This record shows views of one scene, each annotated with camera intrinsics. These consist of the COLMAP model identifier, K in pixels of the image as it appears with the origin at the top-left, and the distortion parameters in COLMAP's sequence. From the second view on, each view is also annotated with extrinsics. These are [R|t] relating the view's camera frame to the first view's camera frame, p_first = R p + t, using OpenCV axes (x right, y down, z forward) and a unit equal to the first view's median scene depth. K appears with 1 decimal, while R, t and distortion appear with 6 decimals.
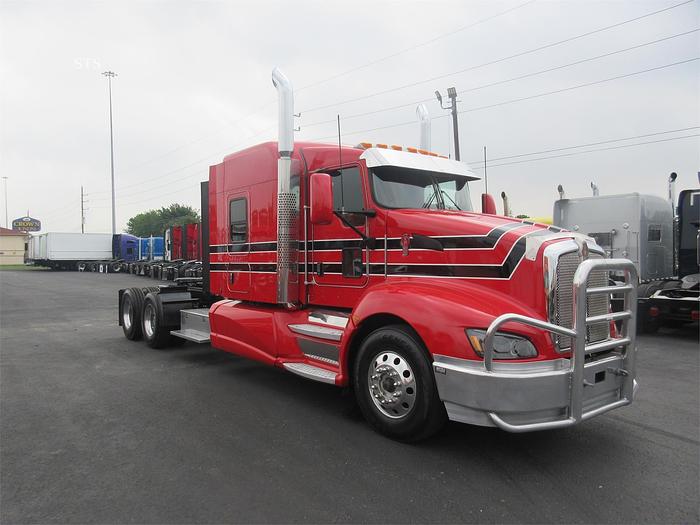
lens RADIAL K [[527.9, 0, 350.0], [0, 527.9, 262.5], [0, 0, 1]] dist [0.044962, -0.061311]
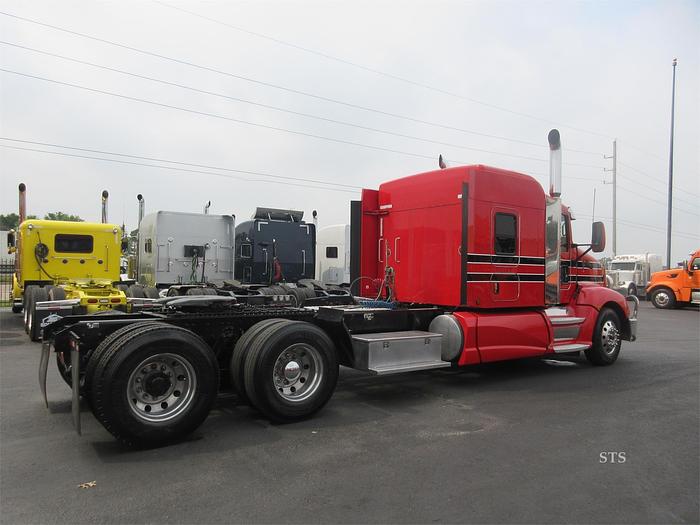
lens RADIAL K [[527.9, 0, 350.0], [0, 527.9, 262.5], [0, 0, 1]] dist [0.044962, -0.061311]
pose [[0.033069, 0.026255, 0.999108, -1.643692], [-0.010374, 0.999610, -0.025925, 0.012312], [-0.999399, -0.009508, 0.033329, 1.616672]]
